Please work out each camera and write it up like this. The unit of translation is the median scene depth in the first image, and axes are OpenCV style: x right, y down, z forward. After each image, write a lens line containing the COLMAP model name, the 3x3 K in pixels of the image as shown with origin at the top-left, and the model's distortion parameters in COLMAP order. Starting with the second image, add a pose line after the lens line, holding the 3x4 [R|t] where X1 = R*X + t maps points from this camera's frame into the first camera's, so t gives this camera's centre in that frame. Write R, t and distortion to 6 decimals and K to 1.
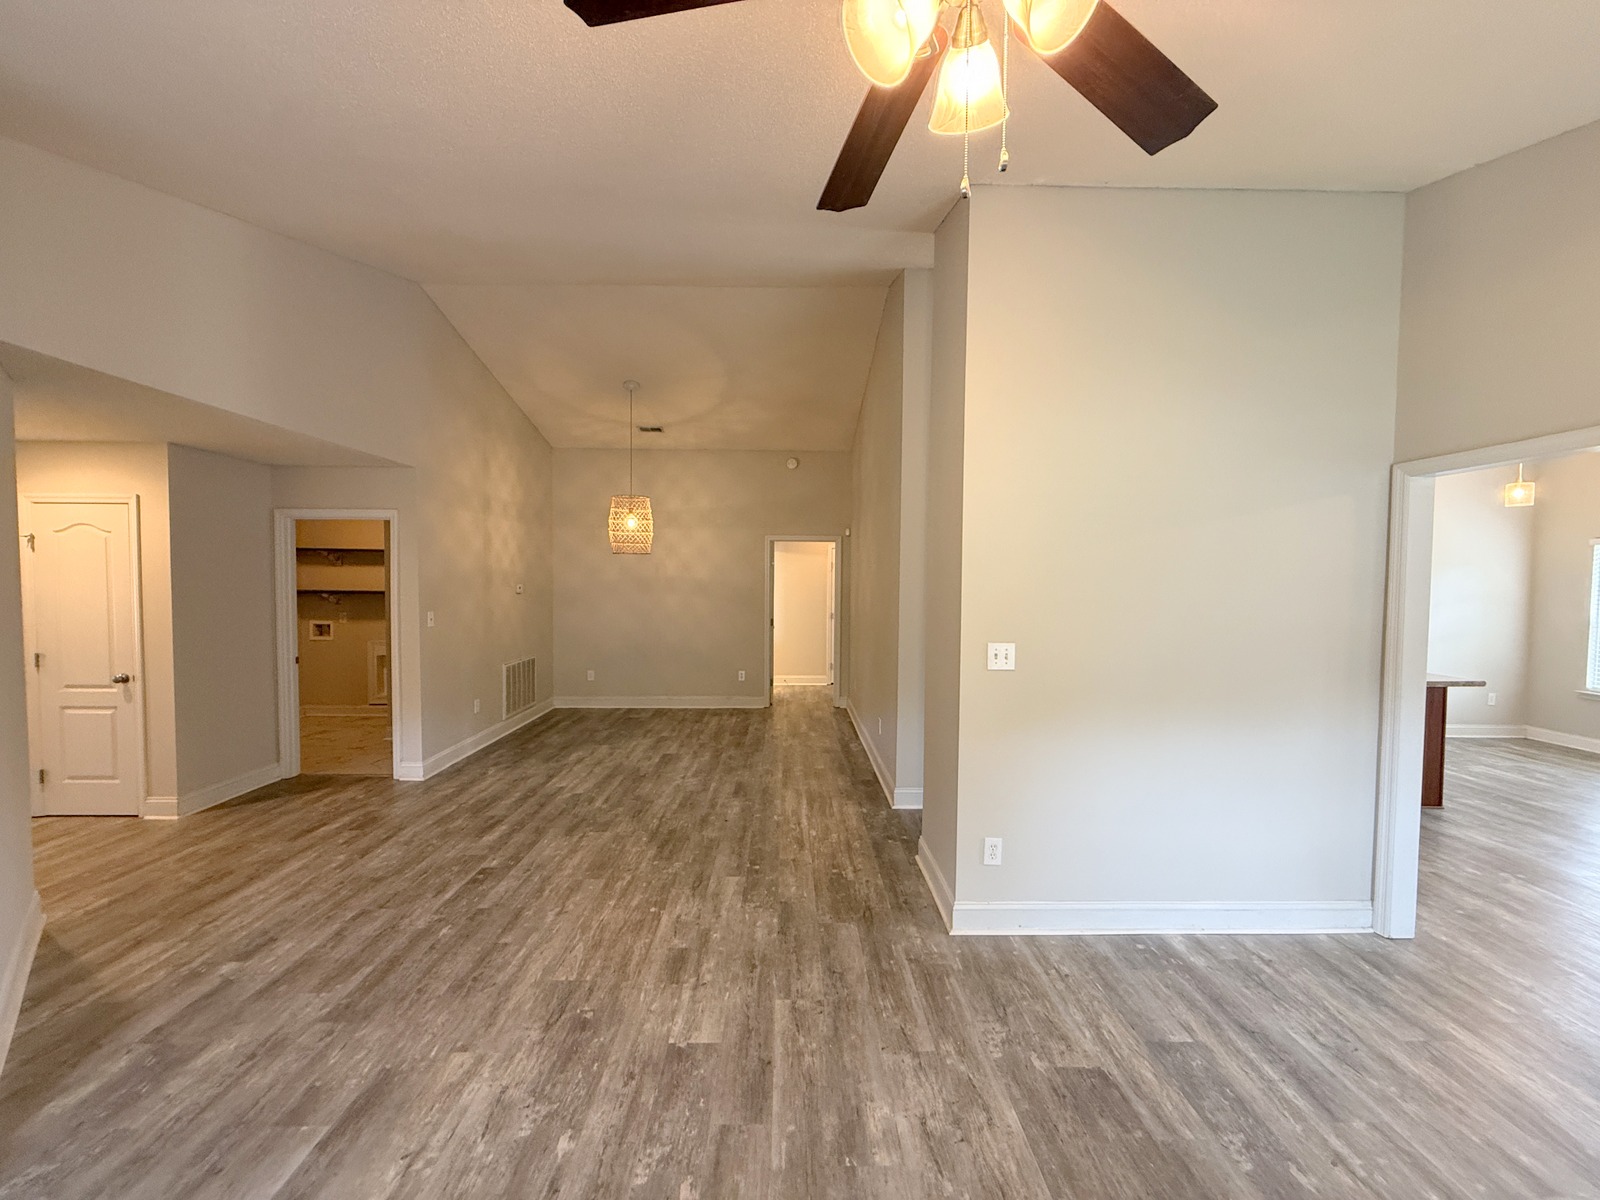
lens RADIAL K [[635.6, 0, 796.3], [0, 635.6, 599.2], [0, 0, 1]] dist [0.000072, -0.000173]
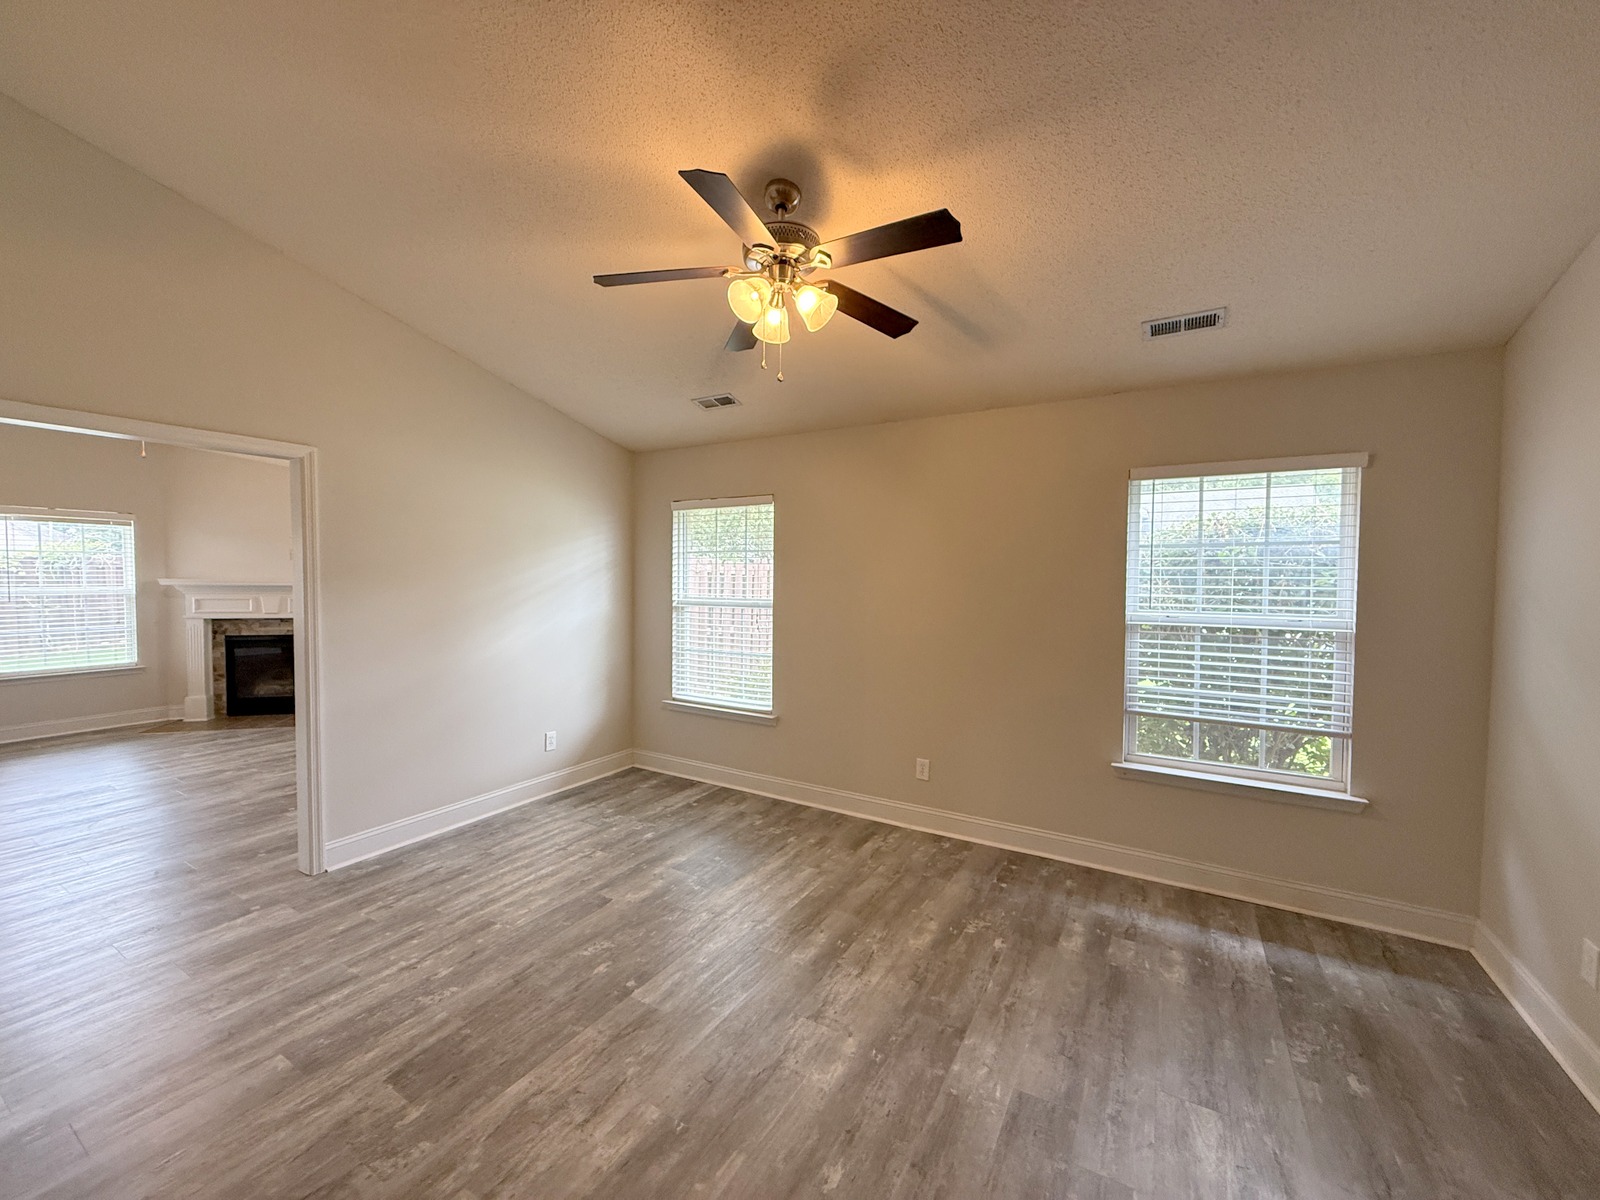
lens RADIAL K [[635.6, 0, 796.3], [0, 635.6, 599.2], [0, 0, 1]] dist [0.000072, -0.000173]
pose [[-0.852990, -0.034712, 0.520772, -0.225381], [0.002181, 0.997540, 0.070064, -0.005377], [-0.521923, 0.060900, -0.850816, 0.677678]]
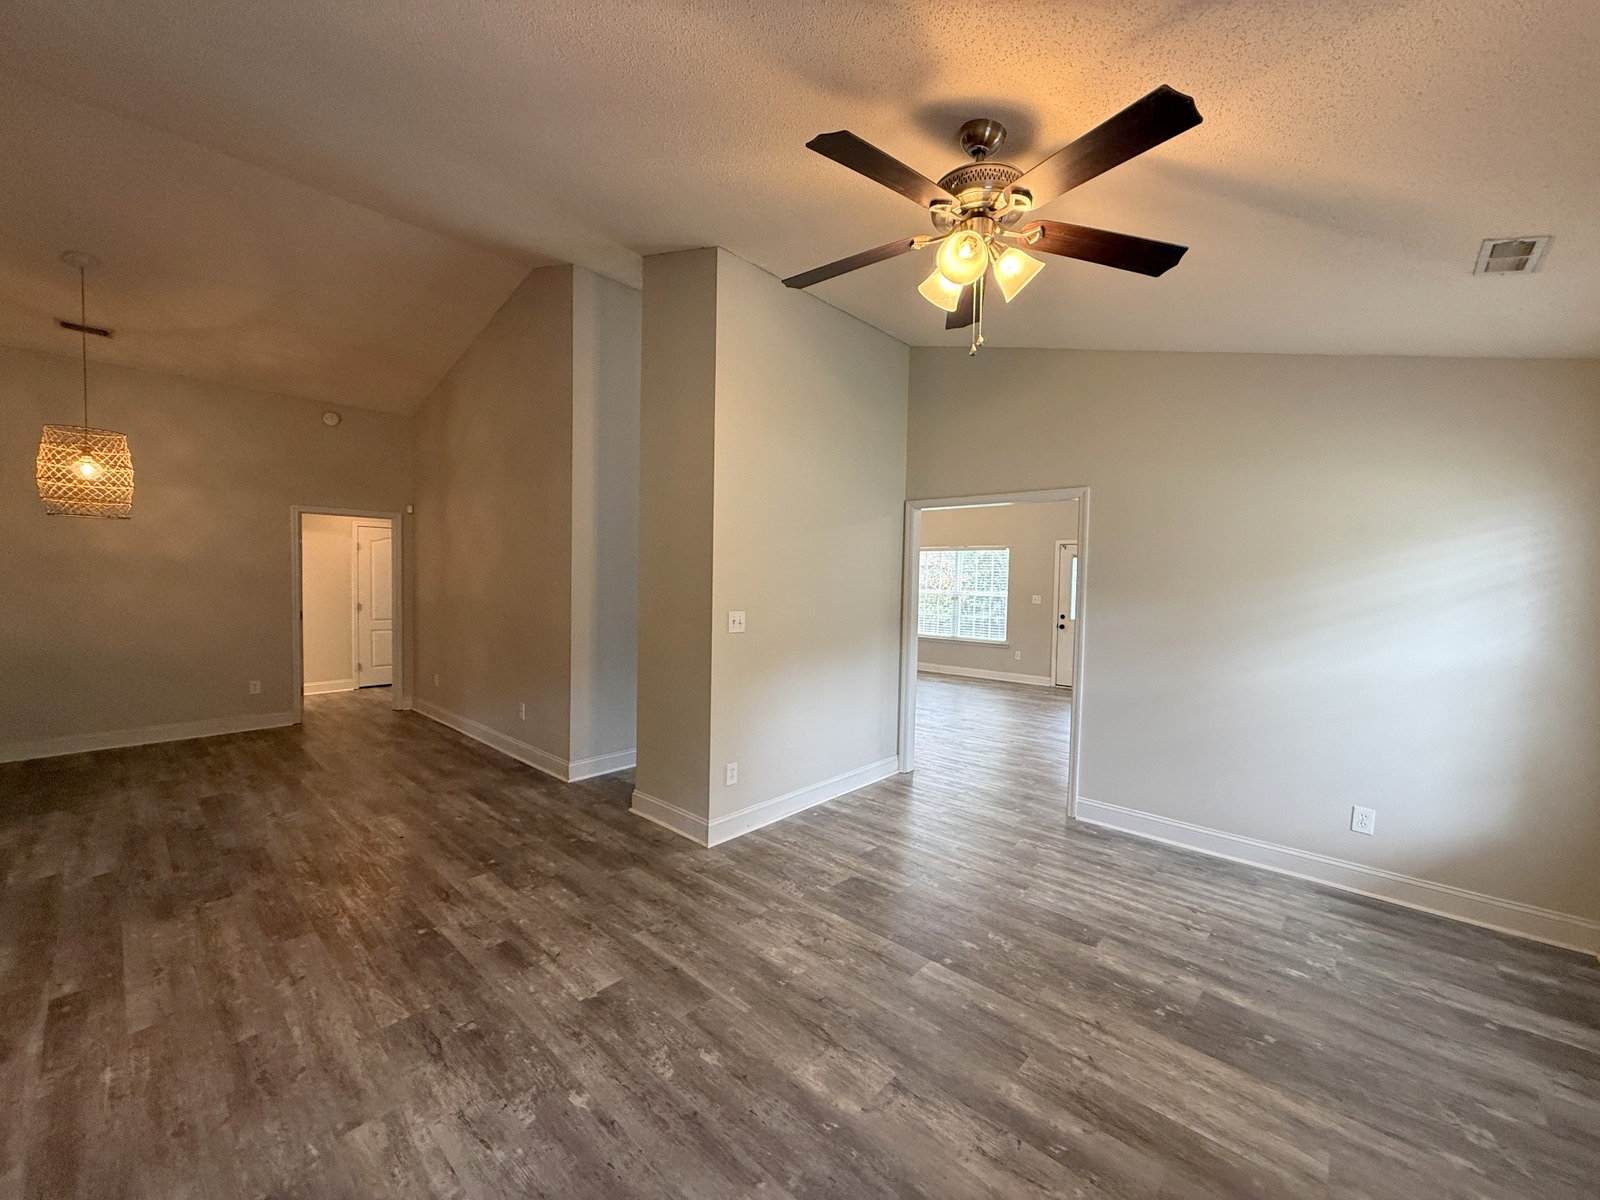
lens RADIAL K [[635.6, 0, 796.3], [0, 635.6, 599.2], [0, 0, 1]] dist [0.000072, -0.000173]
pose [[0.684196, -0.020801, 0.729002, -0.348550], [0.010430, 0.999770, 0.018738, 0.013832], [-0.729224, -0.005217, 0.684255, 0.018652]]
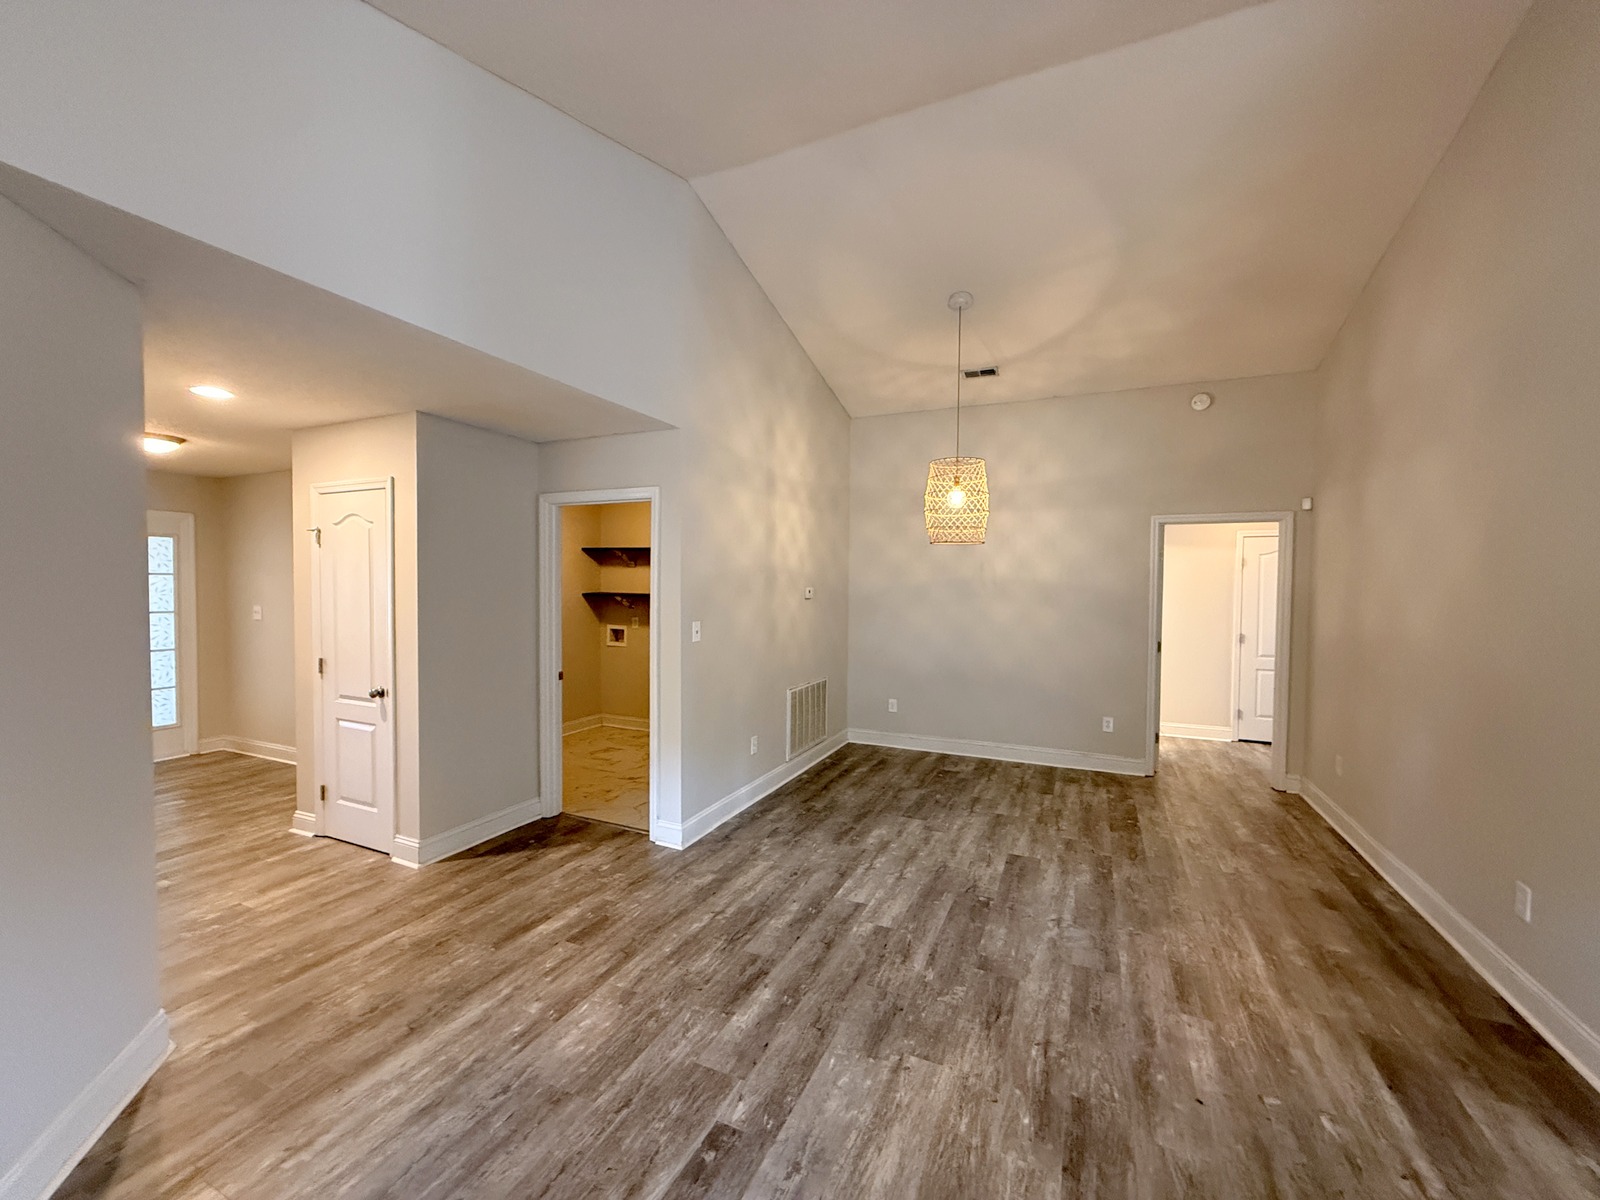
lens RADIAL K [[635.6, 0, 796.3], [0, 635.6, 599.2], [0, 0, 1]] dist [0.000072, -0.000173]
pose [[0.902356, 0.012173, -0.430819, -0.170856], [-0.016995, 0.999829, -0.007347, -0.004014], [0.430655, 0.013951, 0.902409, 0.436166]]
